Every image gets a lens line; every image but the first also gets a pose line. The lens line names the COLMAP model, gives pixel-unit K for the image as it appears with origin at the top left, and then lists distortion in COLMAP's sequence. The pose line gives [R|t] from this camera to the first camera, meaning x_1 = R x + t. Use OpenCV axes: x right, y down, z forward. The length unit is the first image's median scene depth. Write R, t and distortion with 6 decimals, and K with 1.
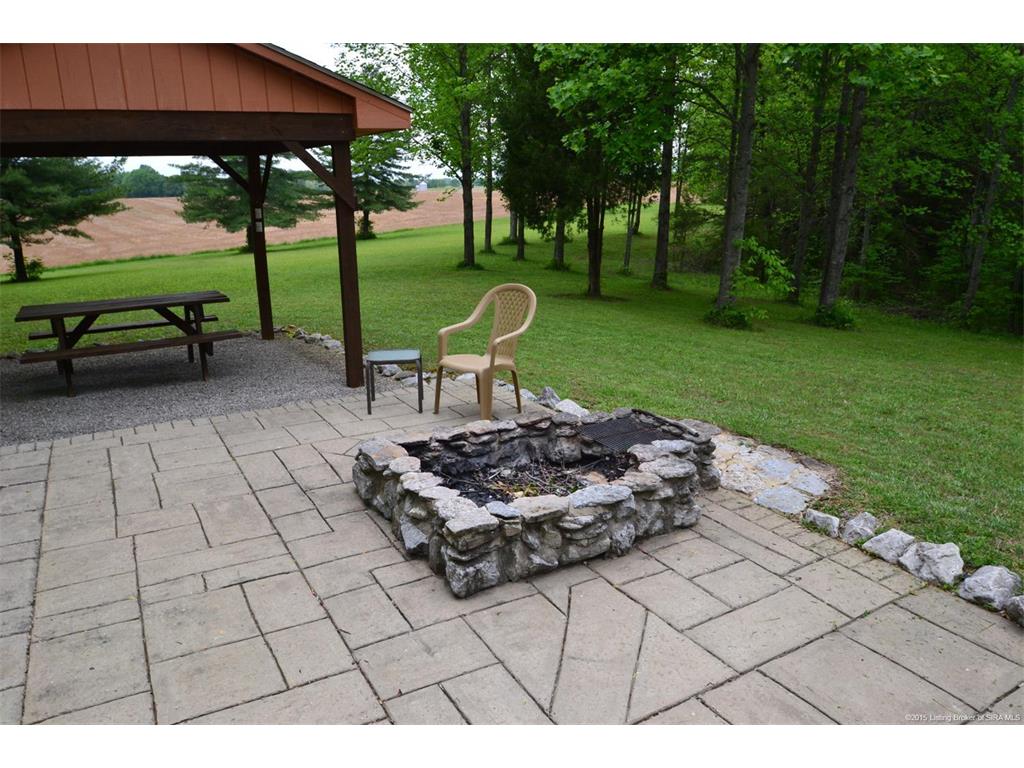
lens RADIAL K [[729.0, 0, 505.6], [0, 729.0, 394.2], [0, 0, 1]] dist [-0.042863, 0.006005]
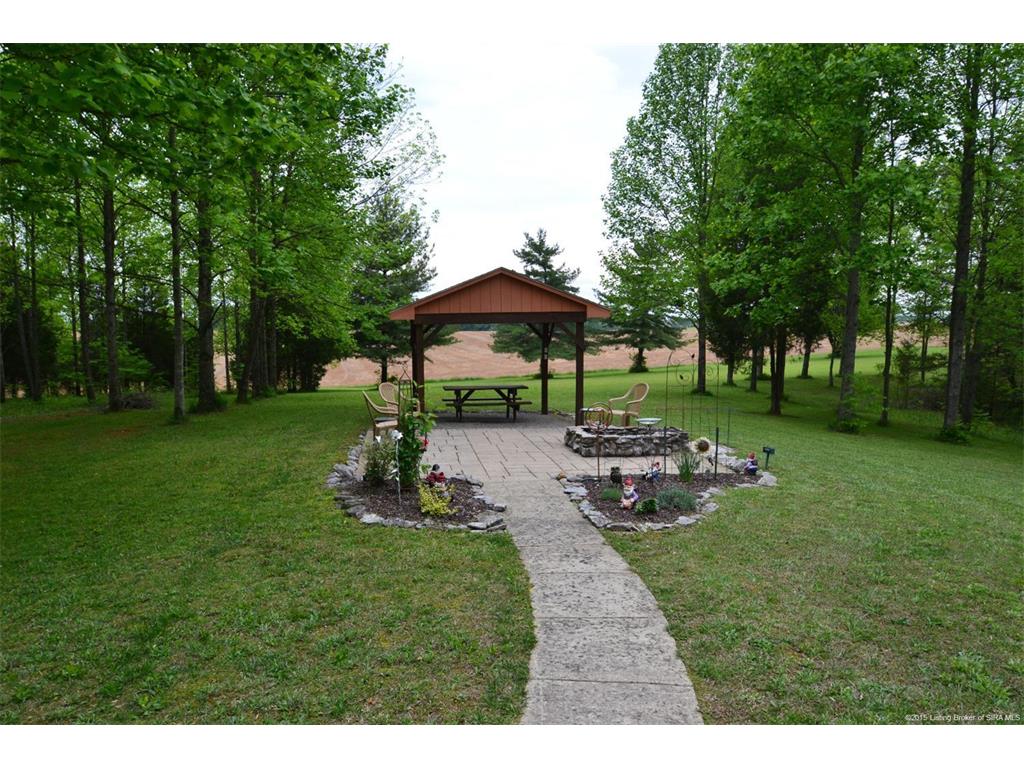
lens RADIAL K [[729.0, 0, 492.4], [0, 729.0, 403.5], [0, 0, 1]] dist [-0.042863, 0.006005]
pose [[0.919771, 0.051208, -0.389101, 0.095752], [-0.116278, 0.982493, -0.145558, 0.062801], [0.374835, 0.179124, 0.909622, -0.262759]]
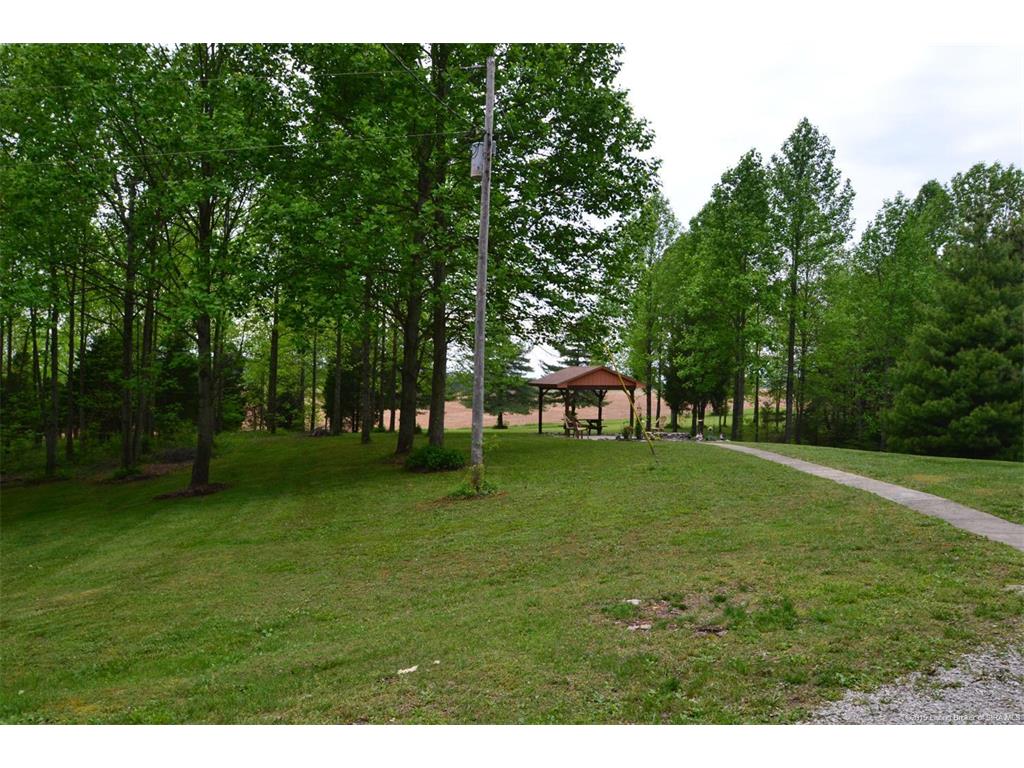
lens RADIAL K [[729.0, 0, 511.9], [0, 729.0, 386.4], [0, 0, 1]] dist [-0.042863, 0.006005]
pose [[0.975573, 0.029434, -0.217696, 0.015976], [-0.088508, 0.959657, -0.266880, 0.242159], [0.201058, 0.279629, 0.938820, -0.900212]]
